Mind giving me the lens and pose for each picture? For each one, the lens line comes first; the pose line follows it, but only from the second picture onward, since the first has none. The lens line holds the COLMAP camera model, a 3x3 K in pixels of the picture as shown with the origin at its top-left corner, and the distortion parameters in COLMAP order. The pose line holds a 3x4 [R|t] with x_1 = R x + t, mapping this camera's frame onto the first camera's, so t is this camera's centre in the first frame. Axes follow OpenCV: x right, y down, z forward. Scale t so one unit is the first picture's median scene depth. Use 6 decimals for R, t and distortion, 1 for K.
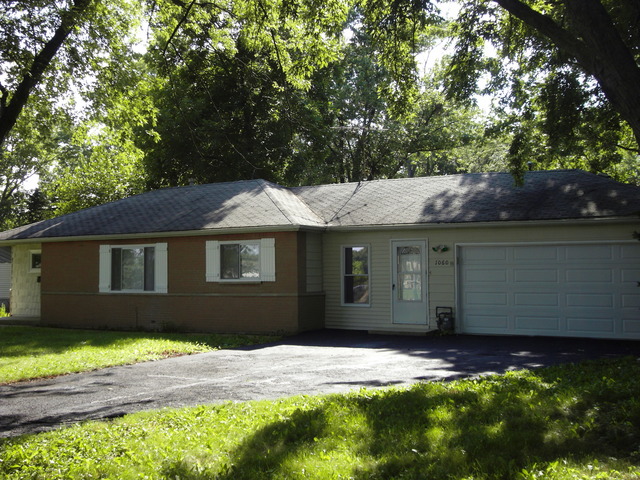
lens RADIAL K [[892.6, 0, 319.7], [0, 892.6, 240.7], [0, 0, 1]] dist [-0.000899, 0.000000]
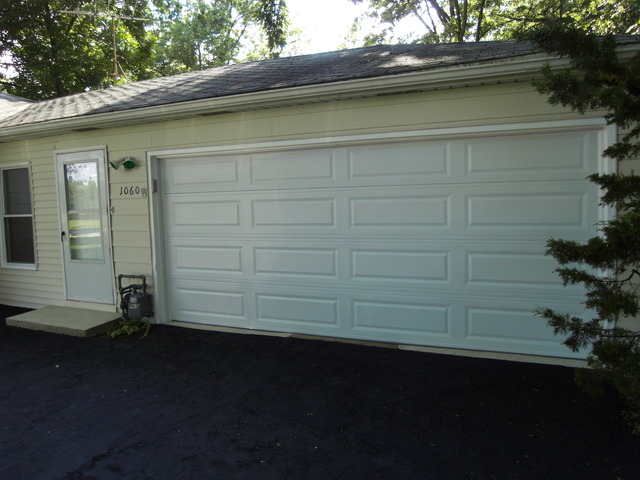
lens RADIAL K [[459.3, 0, 321.0], [0, 459.3, 238.3], [0, 0, 1]] dist [-0.062157, 0.009016]
pose [[0.999563, -0.023996, 0.017270, 0.246438], [0.021779, 0.992685, 0.118756, 0.023290], [-0.019993, -0.118328, 0.992773, 0.730302]]
